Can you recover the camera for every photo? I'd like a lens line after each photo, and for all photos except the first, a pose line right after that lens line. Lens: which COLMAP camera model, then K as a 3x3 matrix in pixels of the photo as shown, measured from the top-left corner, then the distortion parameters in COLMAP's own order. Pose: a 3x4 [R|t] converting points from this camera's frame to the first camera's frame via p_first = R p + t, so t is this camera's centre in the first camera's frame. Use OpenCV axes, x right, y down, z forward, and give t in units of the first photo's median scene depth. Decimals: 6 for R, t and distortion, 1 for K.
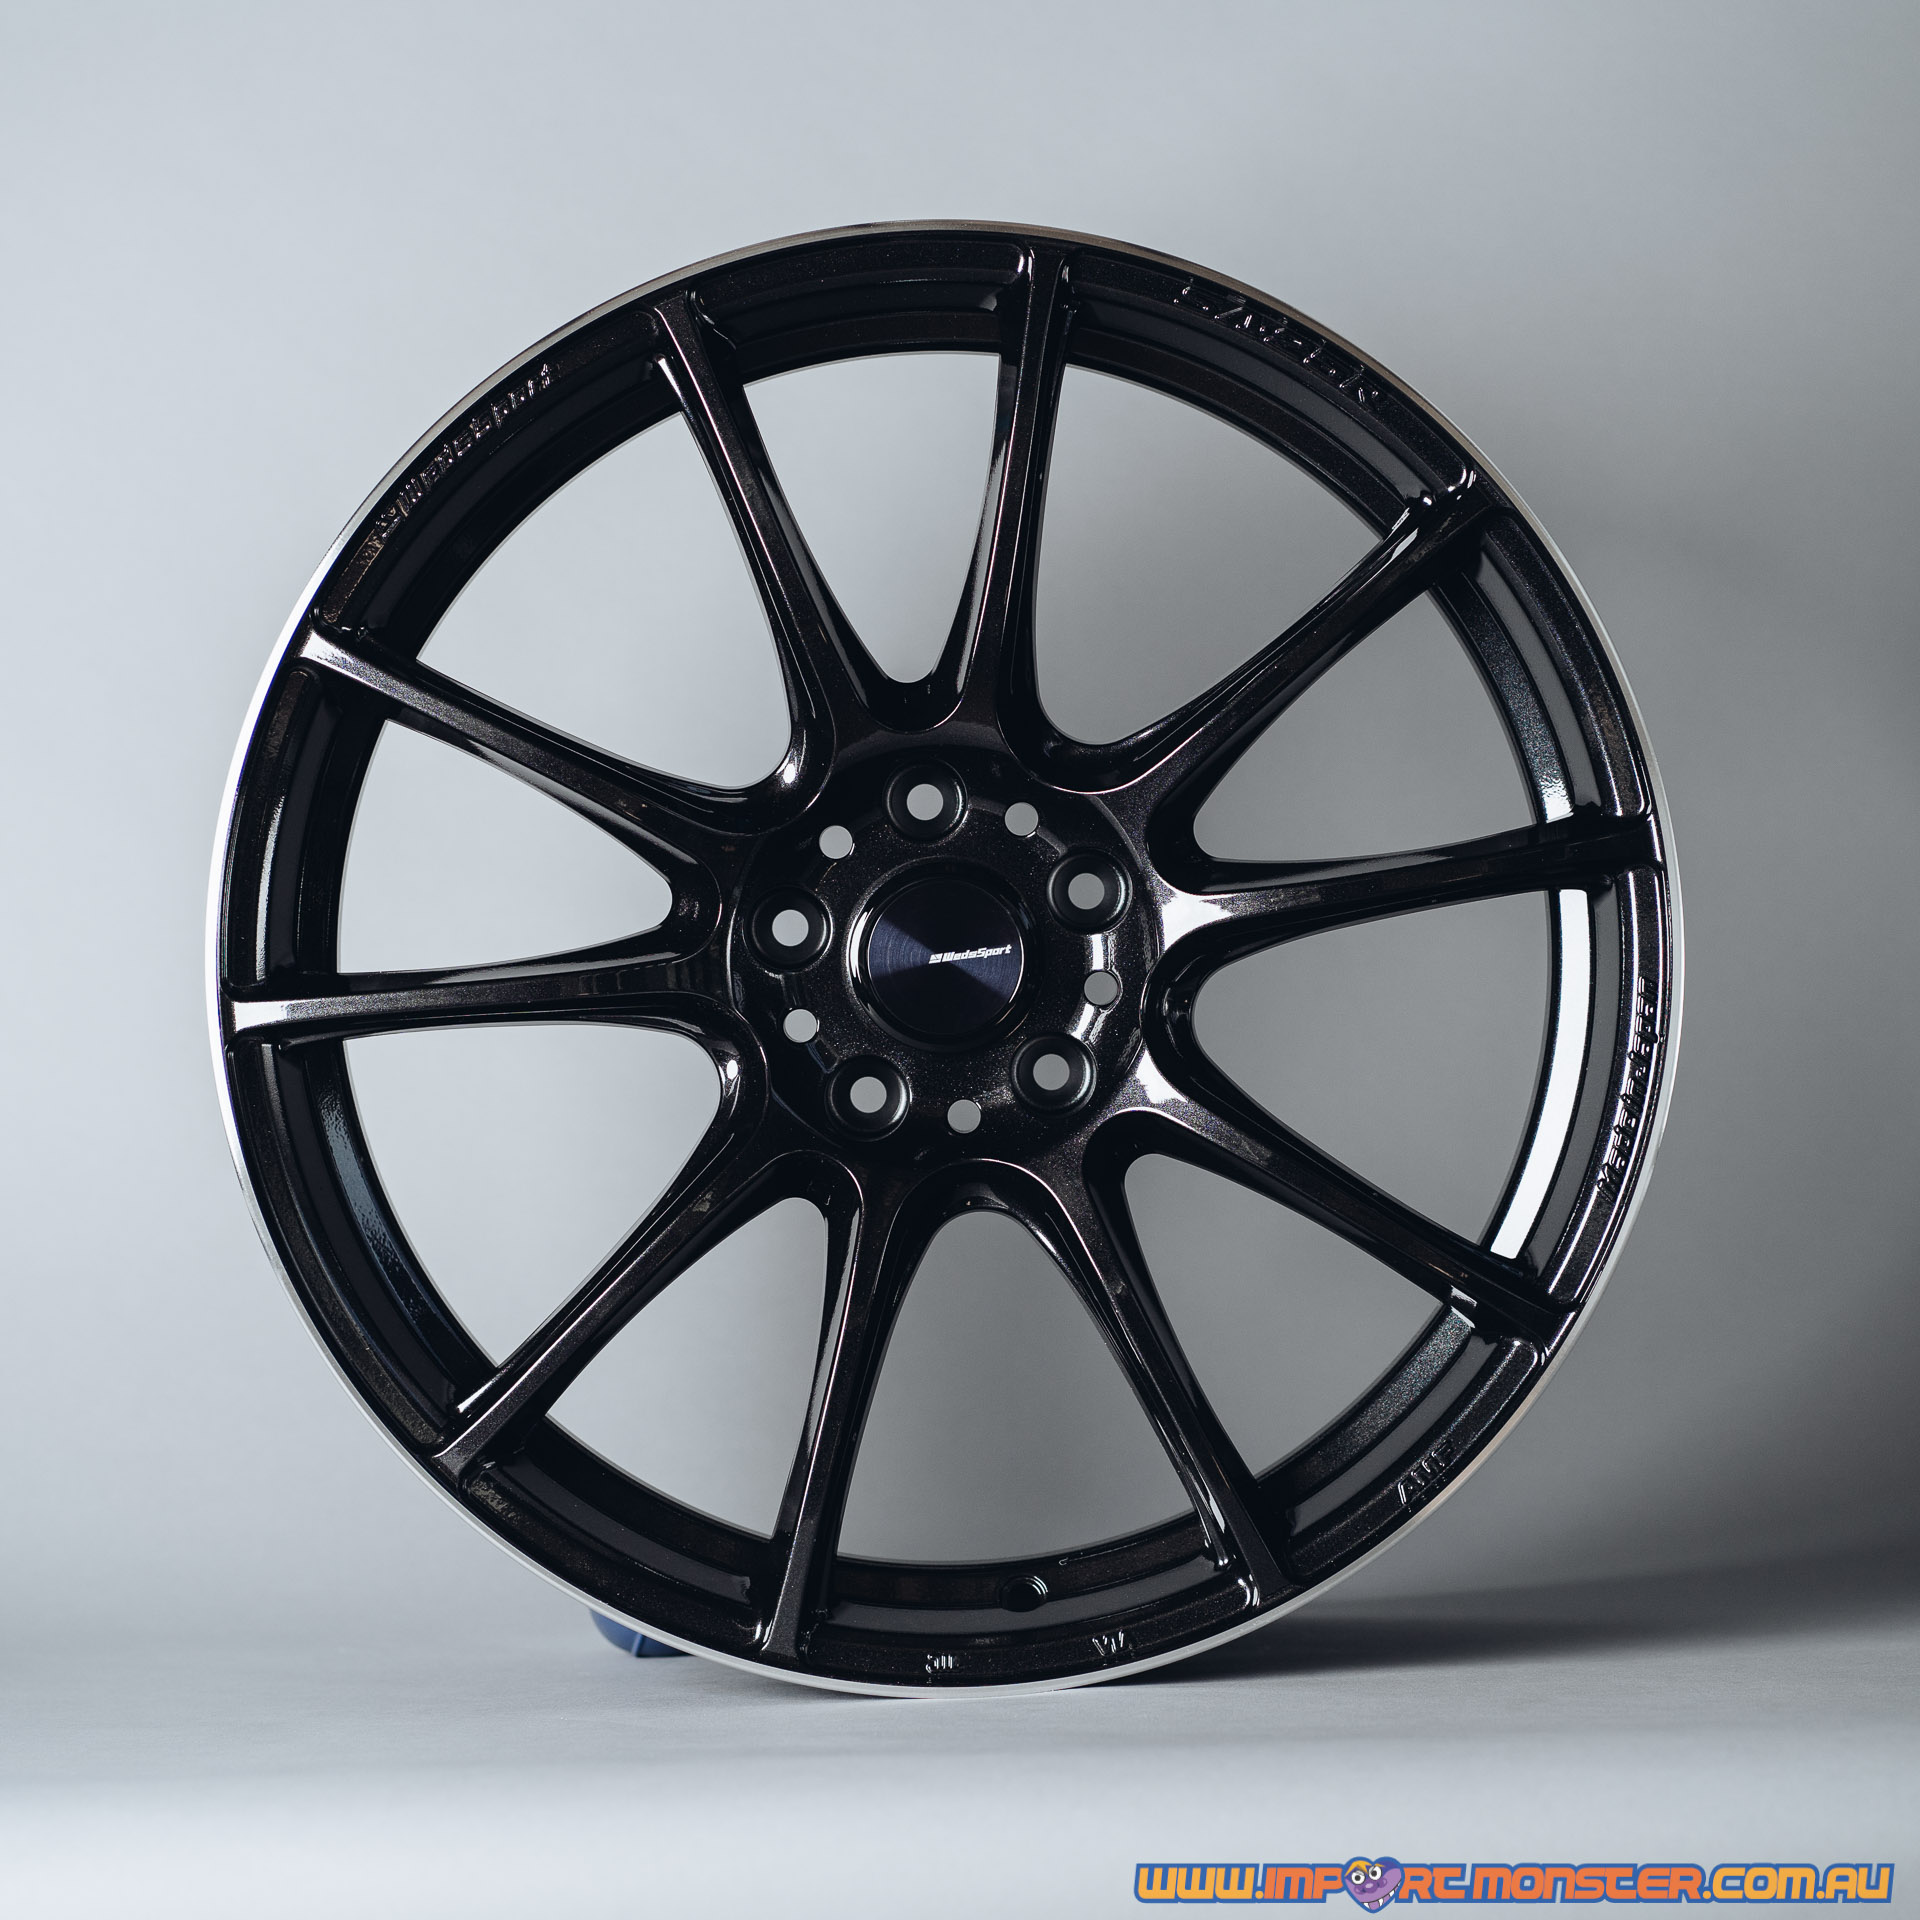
lens RADIAL K [[8031.8, 0, 953.9], [0, 8031.8, 963.5], [0, 0, 1]] dist [0.675830, 0.000000]
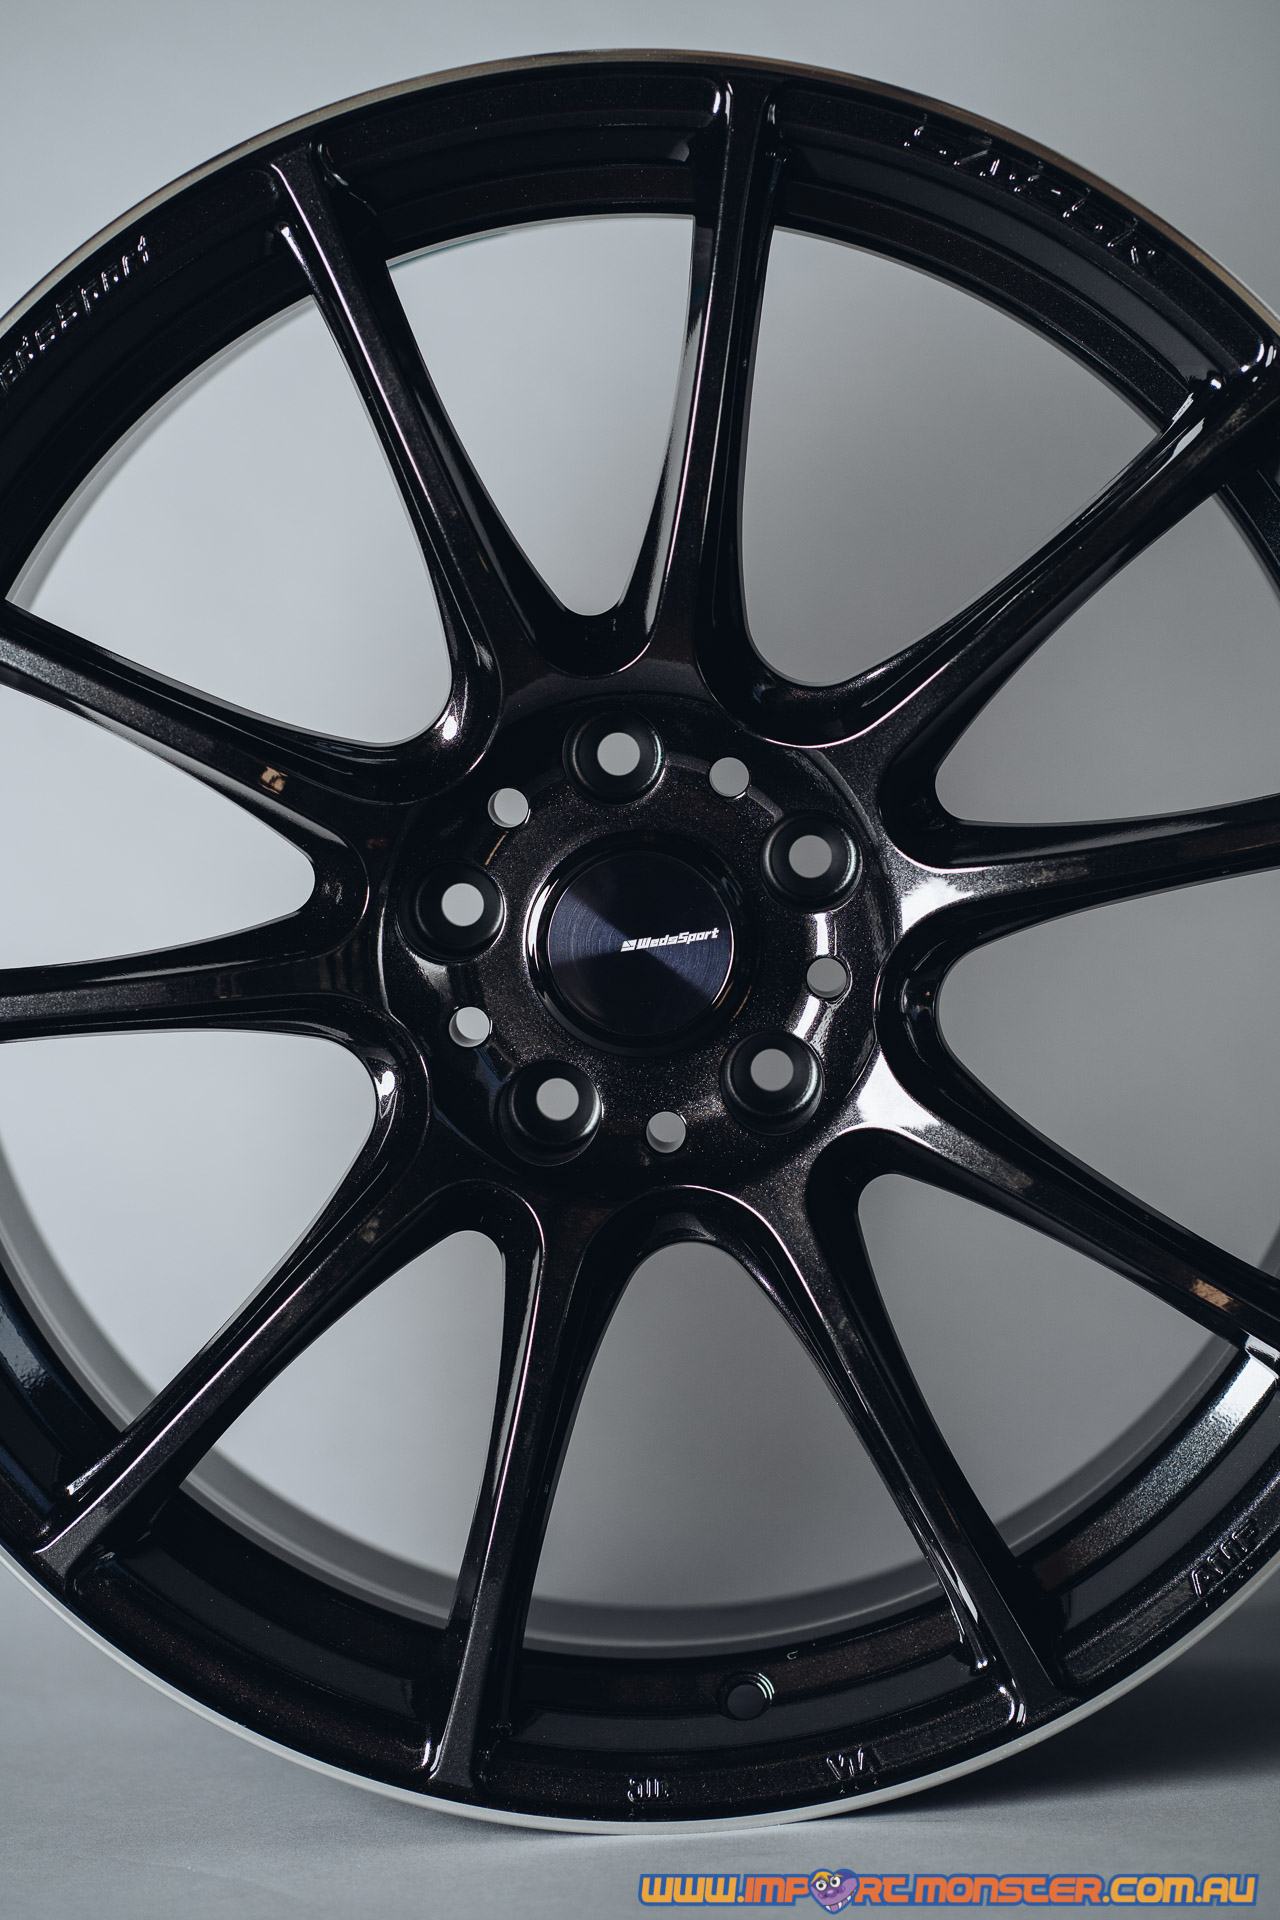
lens RADIAL K [[4600.6, 0, 635.6], [0, 4600.6, 958.2], [0, 0, 1]] dist [0.253896, 0.000000]
pose [[0.999390, -0.013558, -0.032189, 0.014016], [0.014688, 0.999275, 0.035116, -0.016339], [0.031690, -0.035568, 0.998865, 0.523787]]
